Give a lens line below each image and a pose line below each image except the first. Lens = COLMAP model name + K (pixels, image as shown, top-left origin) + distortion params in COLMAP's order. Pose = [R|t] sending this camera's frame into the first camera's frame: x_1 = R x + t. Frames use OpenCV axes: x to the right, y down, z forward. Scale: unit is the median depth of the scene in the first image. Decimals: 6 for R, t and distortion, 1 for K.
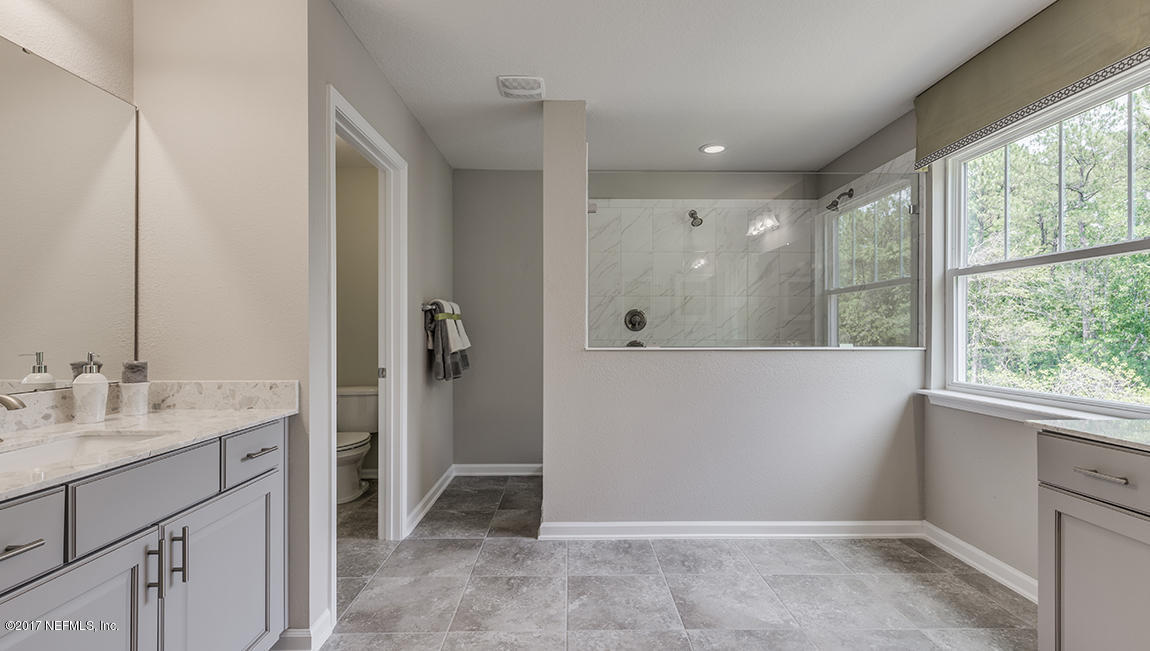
lens RADIAL K [[519.6, 0, 575.0], [0, 519.6, 325.5], [0, 0, 1]] dist [0.000704, -0.000102]
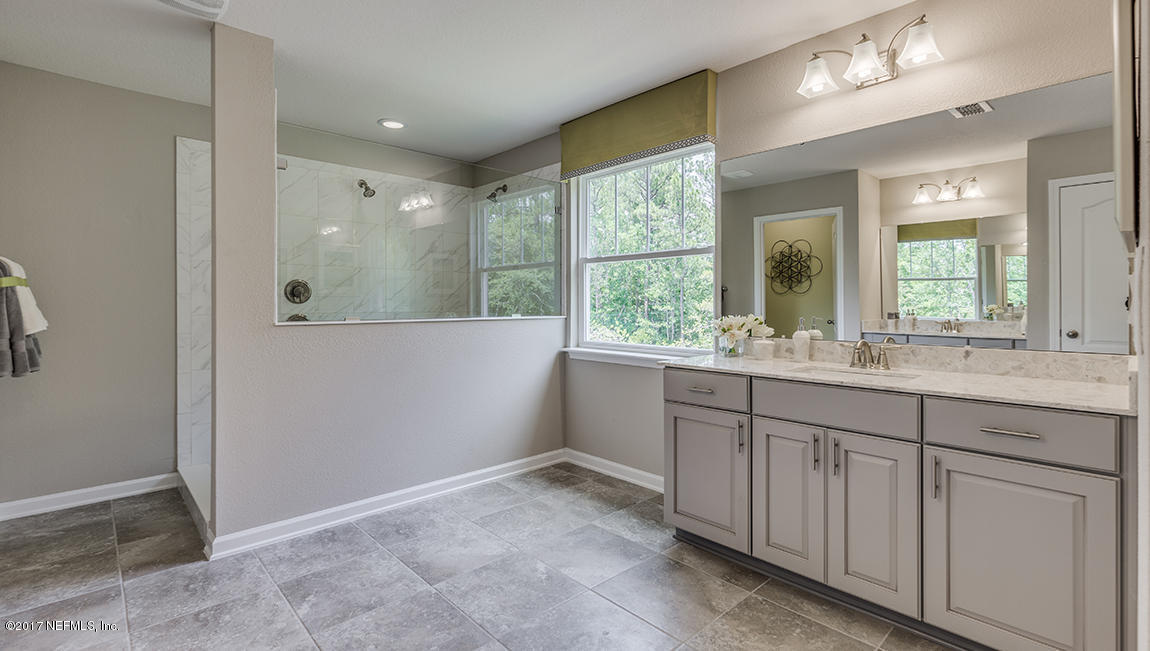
lens RADIAL K [[520.3, 0, 572.9], [0, 520.3, 292.9], [0, 0, 1]] dist [-0.001585, -0.000365]
pose [[0.736408, 0.013514, 0.676403, -0.210479], [-0.007336, 0.999901, -0.011990, -0.000562], [-0.676498, 0.003868, 0.736434, 0.017528]]
